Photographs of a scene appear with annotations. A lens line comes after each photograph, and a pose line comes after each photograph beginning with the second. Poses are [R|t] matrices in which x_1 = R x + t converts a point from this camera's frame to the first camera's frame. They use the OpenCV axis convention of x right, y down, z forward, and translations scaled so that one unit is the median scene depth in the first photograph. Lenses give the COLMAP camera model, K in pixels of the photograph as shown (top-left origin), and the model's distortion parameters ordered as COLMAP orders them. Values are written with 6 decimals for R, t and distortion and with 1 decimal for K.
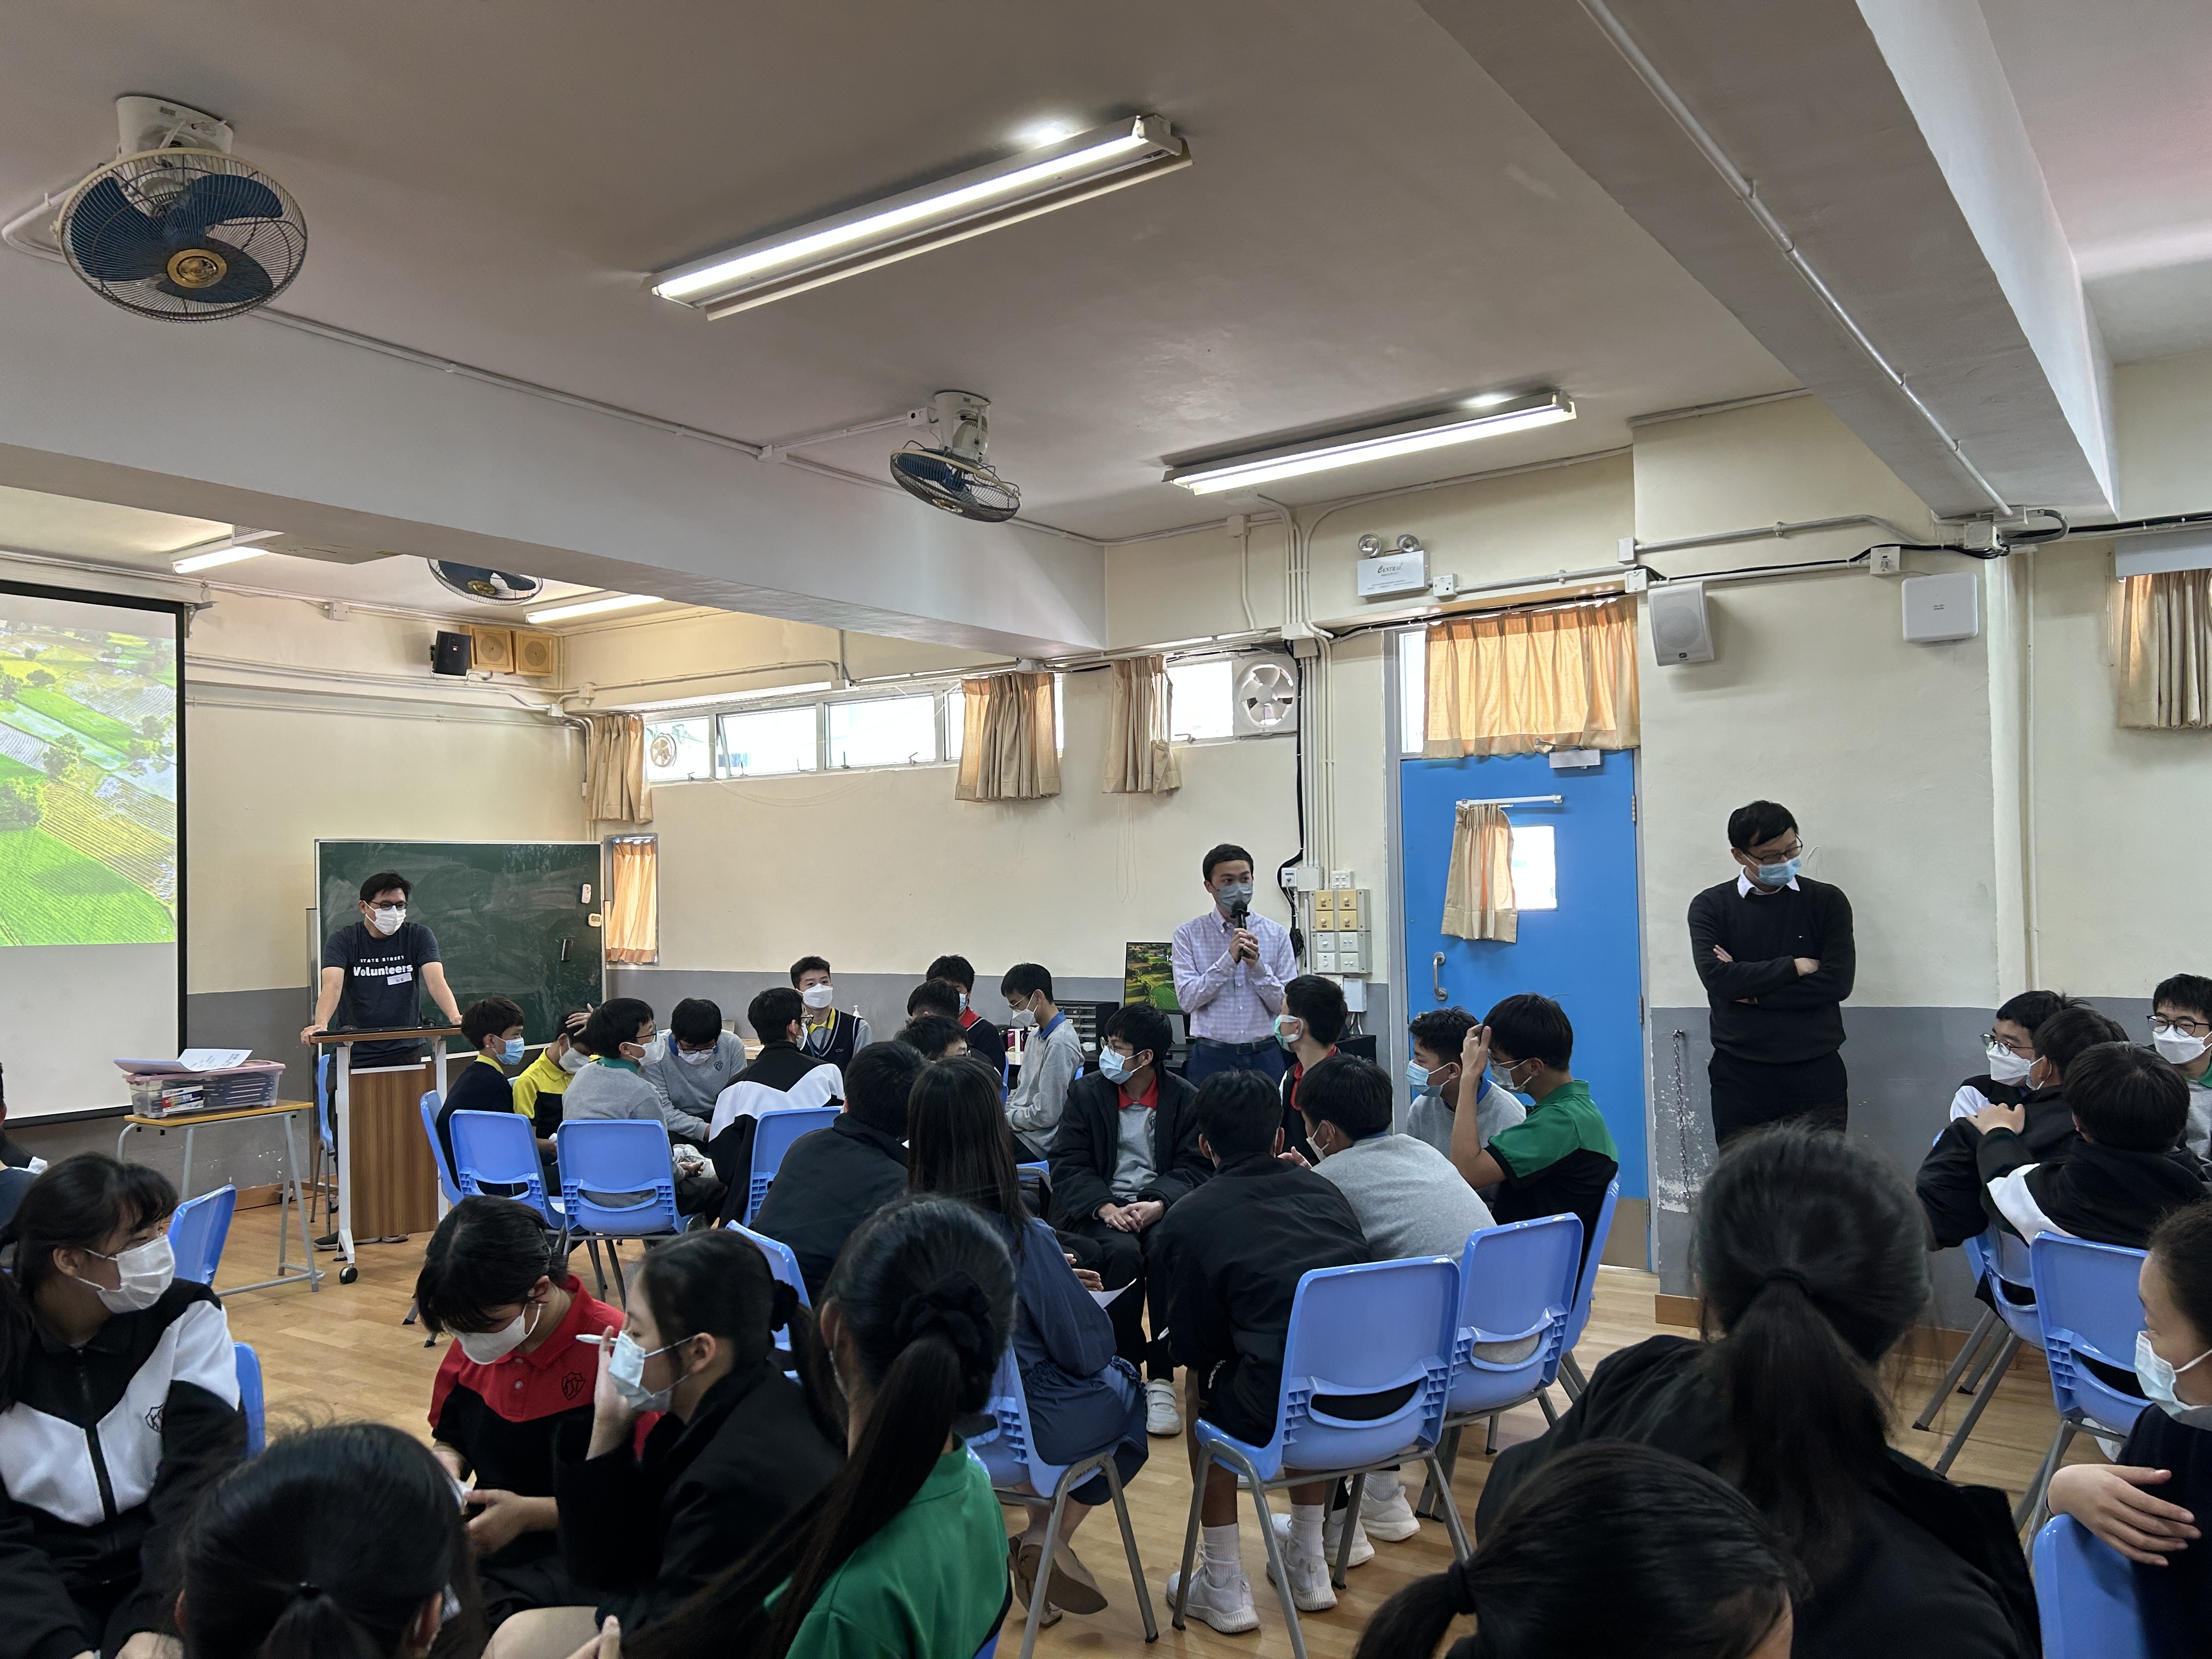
lens RADIAL K [[1681.5, 0, 1106.0], [0, 1681.5, 829.5], [0, 0, 1]] dist [0.026563, -0.001454]
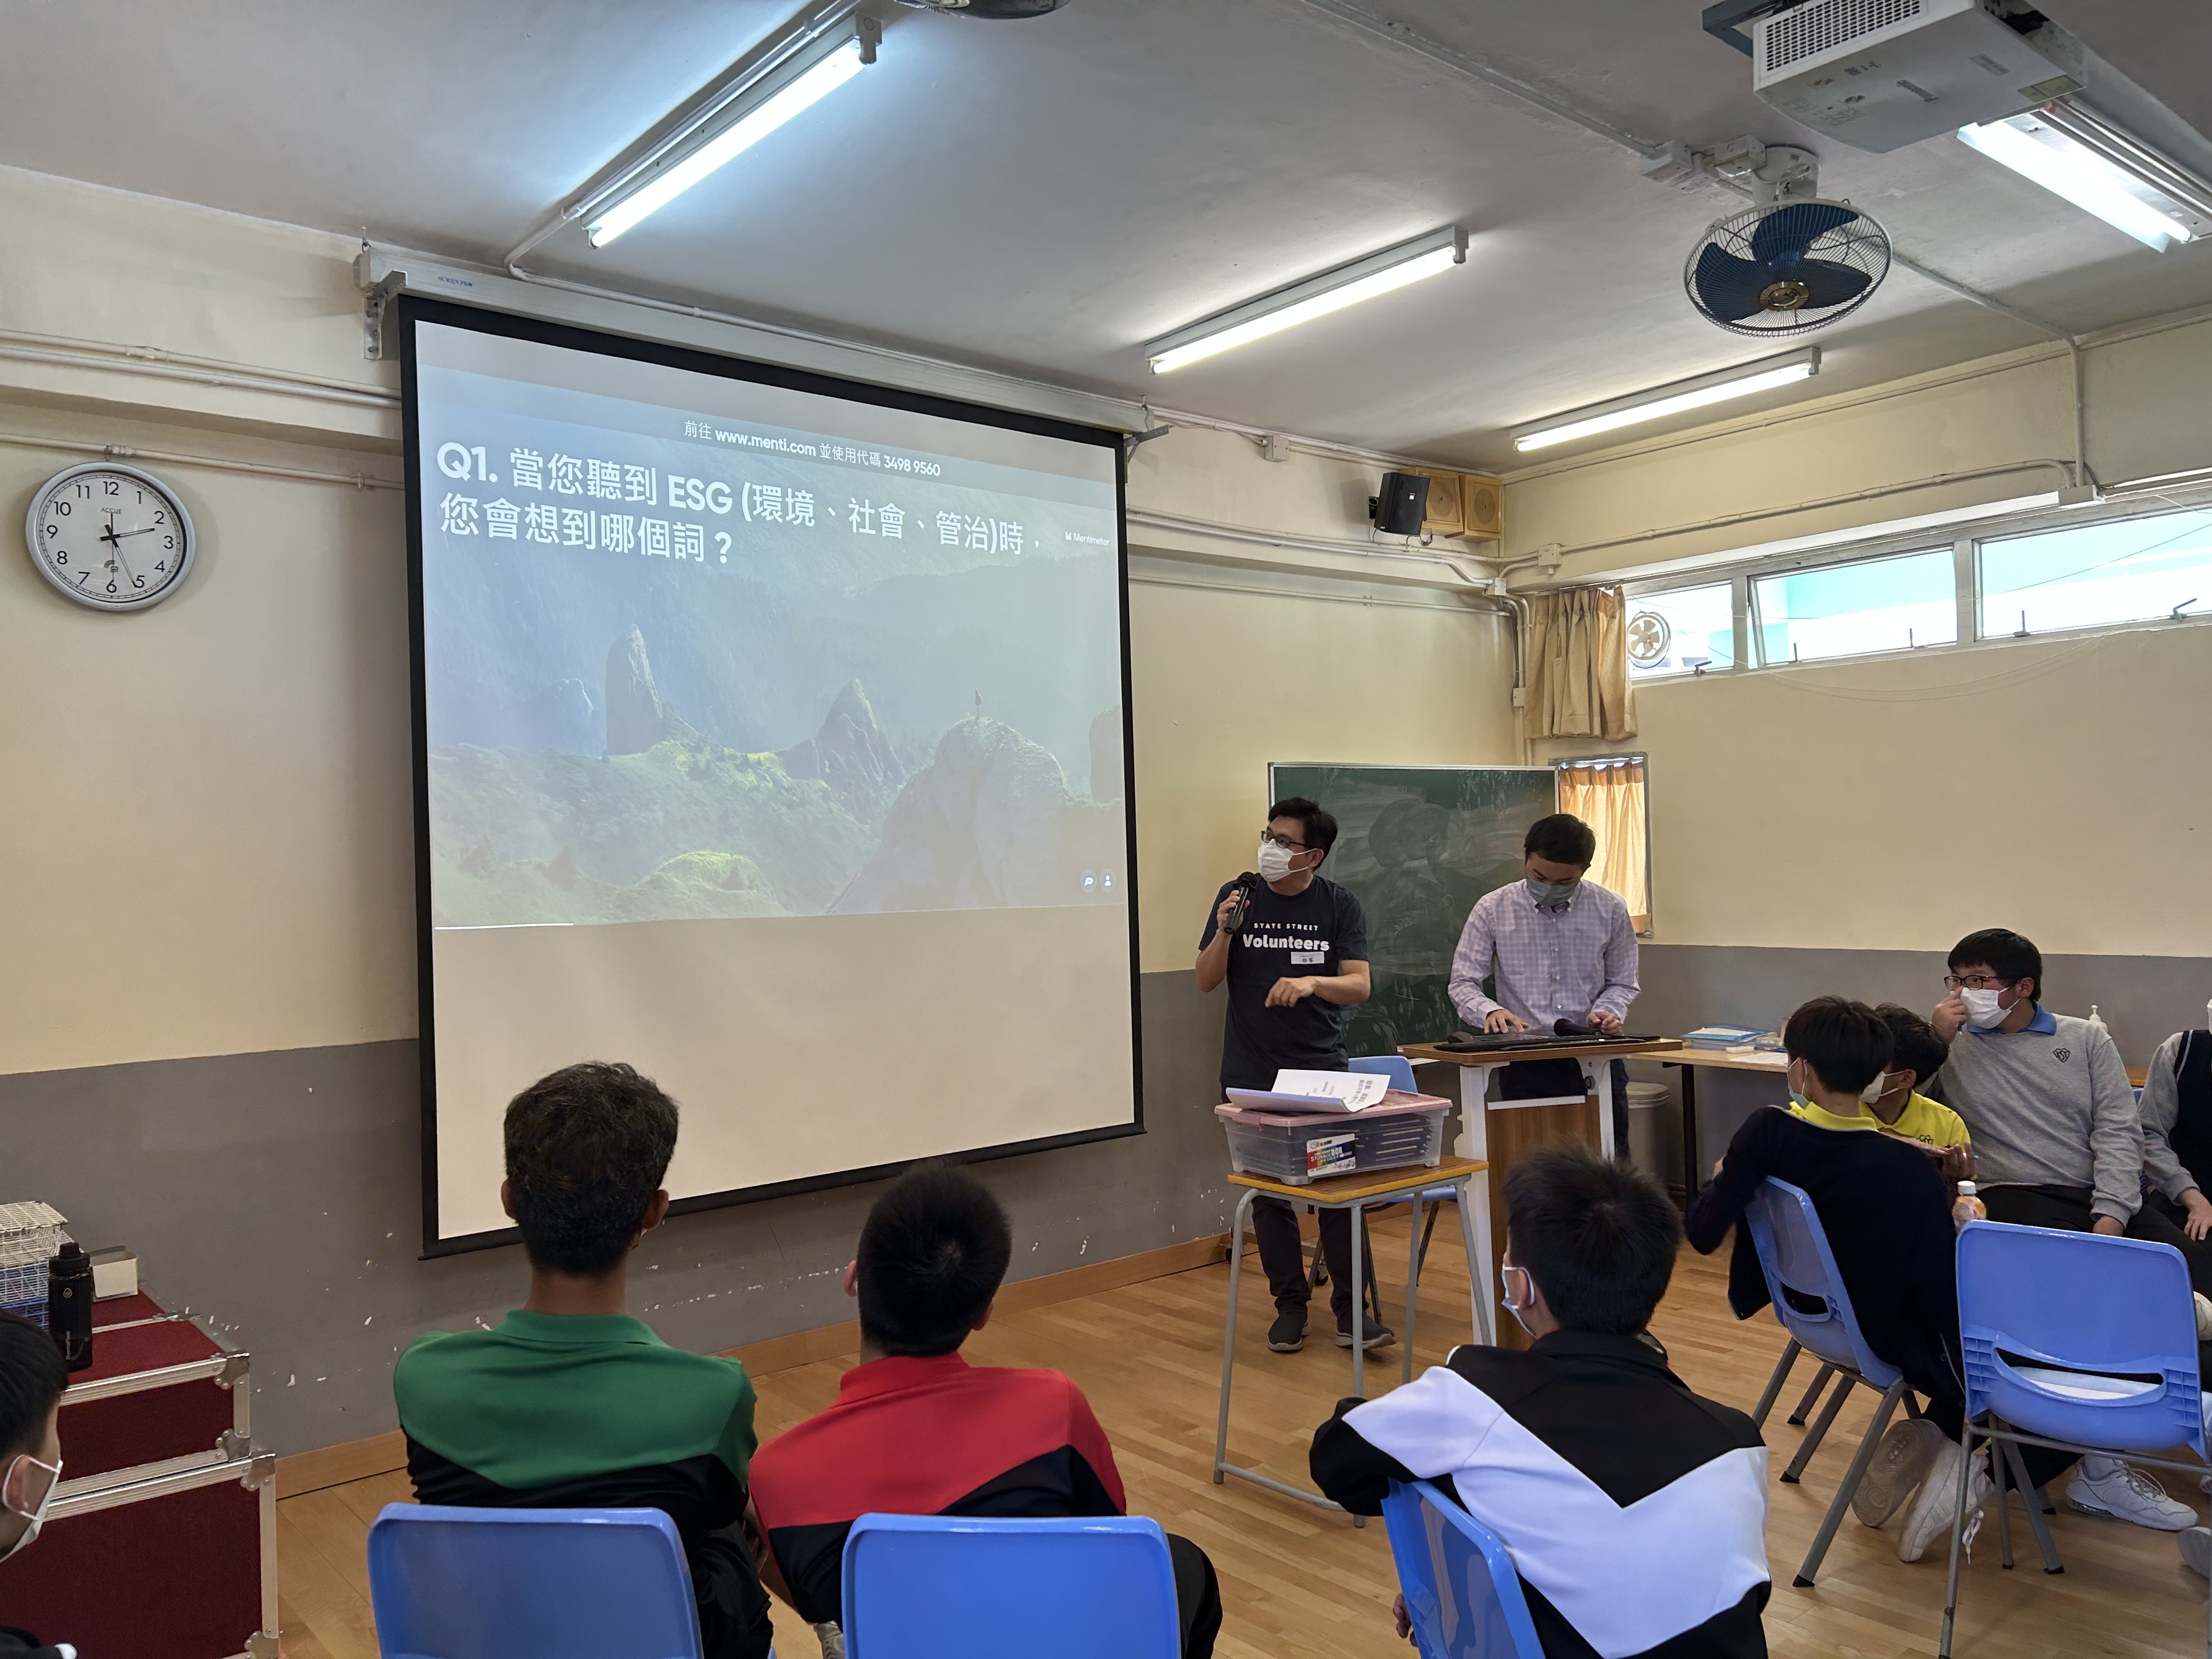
lens RADIAL K [[1681.5, 0, 1106.0], [0, 1681.5, 829.5], [0, 0, 1]] dist [0.026563, -0.001454]
pose [[0.966235, -0.017055, -0.257096, -0.313596], [0.022395, 0.999590, 0.017857, 0.017797], [0.256686, -0.023012, 0.966221, 0.259087]]
